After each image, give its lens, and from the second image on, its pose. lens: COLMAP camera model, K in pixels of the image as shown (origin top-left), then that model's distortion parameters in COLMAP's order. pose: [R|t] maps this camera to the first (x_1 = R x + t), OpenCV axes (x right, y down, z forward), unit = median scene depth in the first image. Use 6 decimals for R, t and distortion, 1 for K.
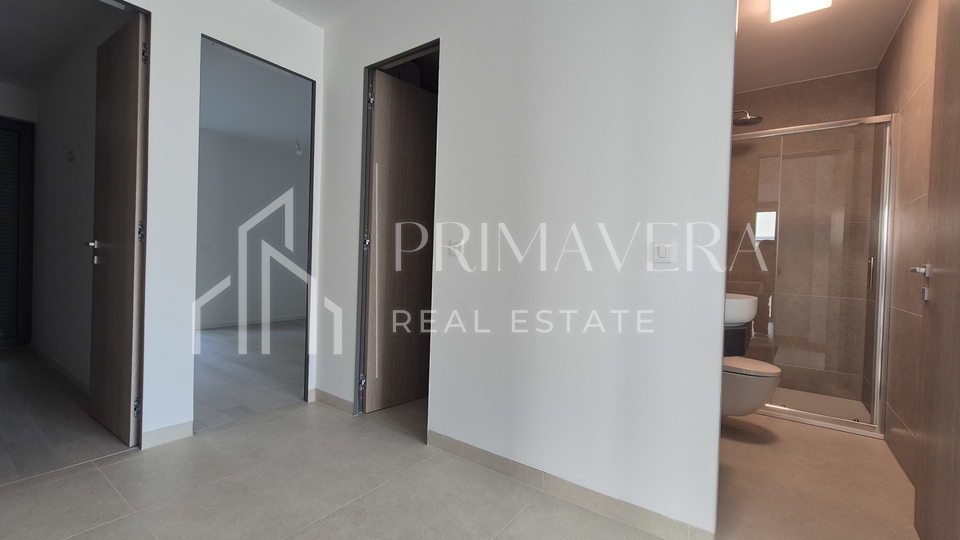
lens RADIAL K [[405.3, 0, 483.7], [0, 405.3, 268.4], [0, 0, 1]] dist [0.003317, 0.000828]
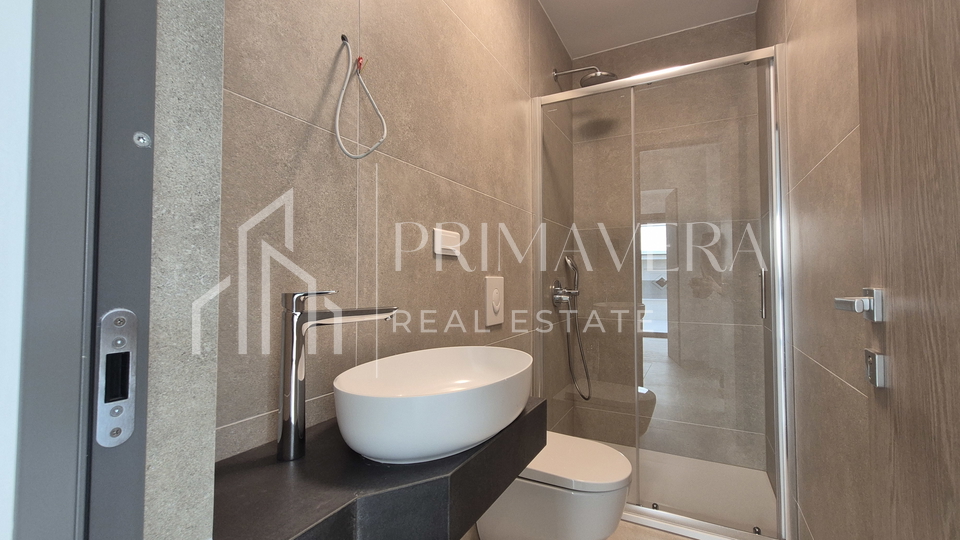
lens RADIAL K [[405.3, 0, 483.7], [0, 405.3, 268.4], [0, 0, 1]] dist [0.003317, 0.000828]
pose [[0.990323, -0.027016, 0.136129, 0.402124], [0.033221, 0.998500, -0.043519, -0.012600], [-0.134749, 0.047620, 0.989735, 0.397392]]
